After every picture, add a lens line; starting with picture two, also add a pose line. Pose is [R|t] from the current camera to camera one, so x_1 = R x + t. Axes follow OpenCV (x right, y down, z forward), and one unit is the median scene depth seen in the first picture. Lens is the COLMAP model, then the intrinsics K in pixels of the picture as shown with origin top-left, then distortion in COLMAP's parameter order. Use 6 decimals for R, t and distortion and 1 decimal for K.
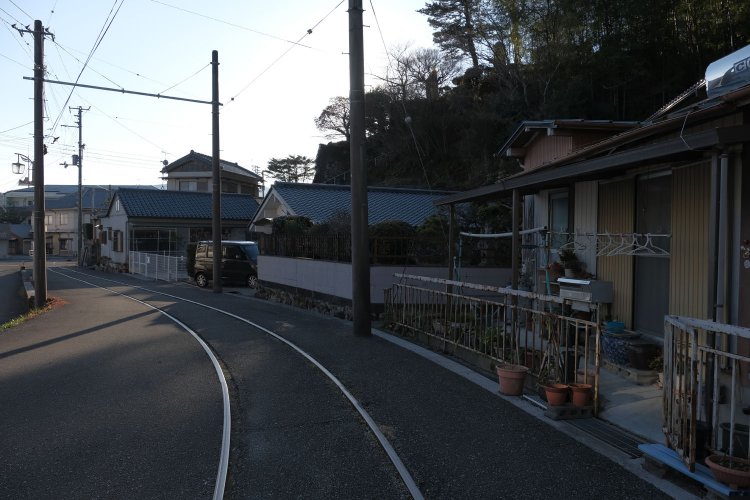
lens RADIAL K [[740.0, 0, 375.0], [0, 740.0, 250.0], [0, 0, 1]] dist [0.004818, 0.007240]
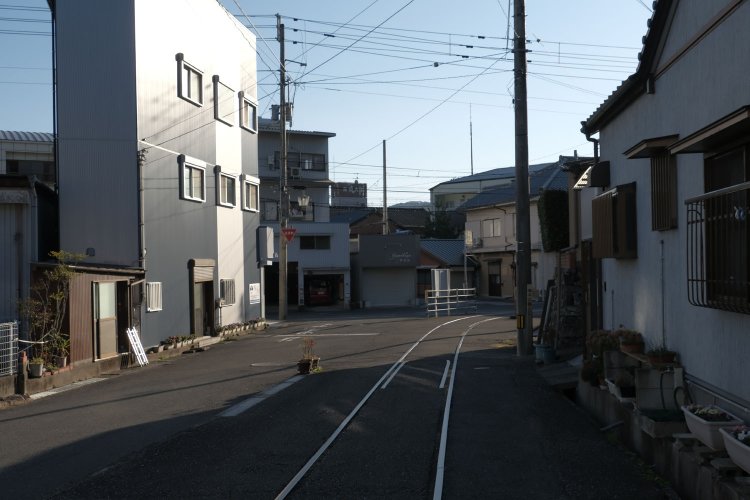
lens RADIAL K [[740.0, 0, 375.0], [0, 740.0, 250.0], [0, 0, 1]] dist [0.004818, 0.007240]
pose [[0.799995, -0.037796, -0.598815, -0.298196], [0.010708, 0.998754, -0.048733, -0.002962], [0.599911, 0.032574, 0.799404, 0.799745]]
